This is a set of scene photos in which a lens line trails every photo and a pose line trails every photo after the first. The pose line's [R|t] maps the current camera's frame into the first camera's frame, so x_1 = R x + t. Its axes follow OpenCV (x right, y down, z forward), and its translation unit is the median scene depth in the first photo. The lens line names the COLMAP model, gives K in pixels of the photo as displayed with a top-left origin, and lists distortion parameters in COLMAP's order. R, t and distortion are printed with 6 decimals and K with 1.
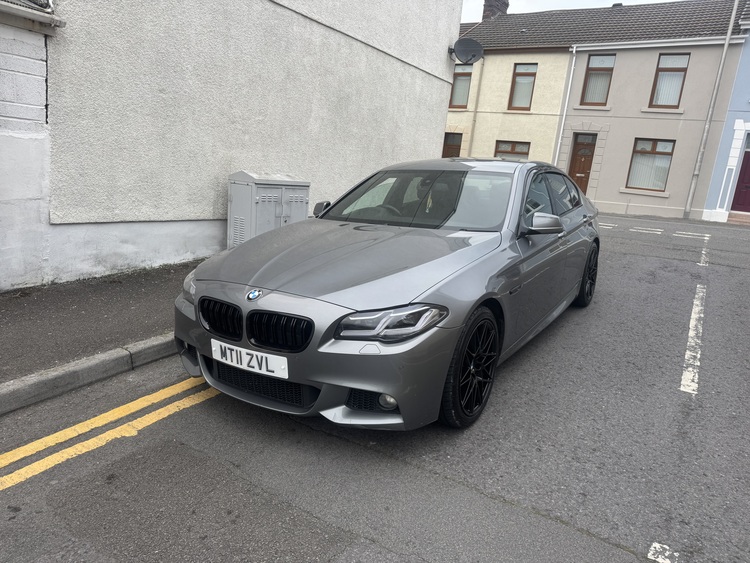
lens RADIAL K [[516.6, 0, 369.7], [0, 516.6, 283.8], [0, 0, 1]] dist [0.023429, -0.031509]
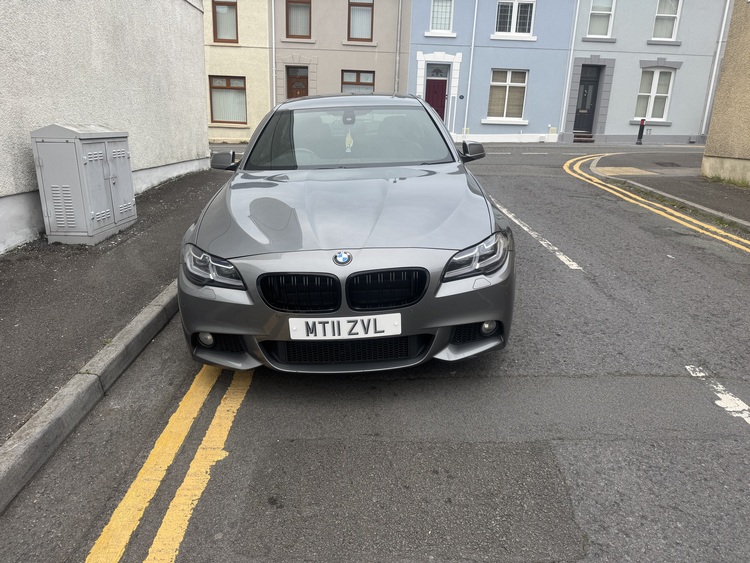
lens RADIAL K [[516.6, 0, 368.4], [0, 516.6, 282.5], [0, 0, 1]] dist [0.023429, -0.031509]
pose [[0.836890, -0.226249, 0.498424, -0.311346], [0.169761, 0.972961, 0.156613, -0.033687], [-0.520380, -0.046455, 0.852670, 0.097324]]
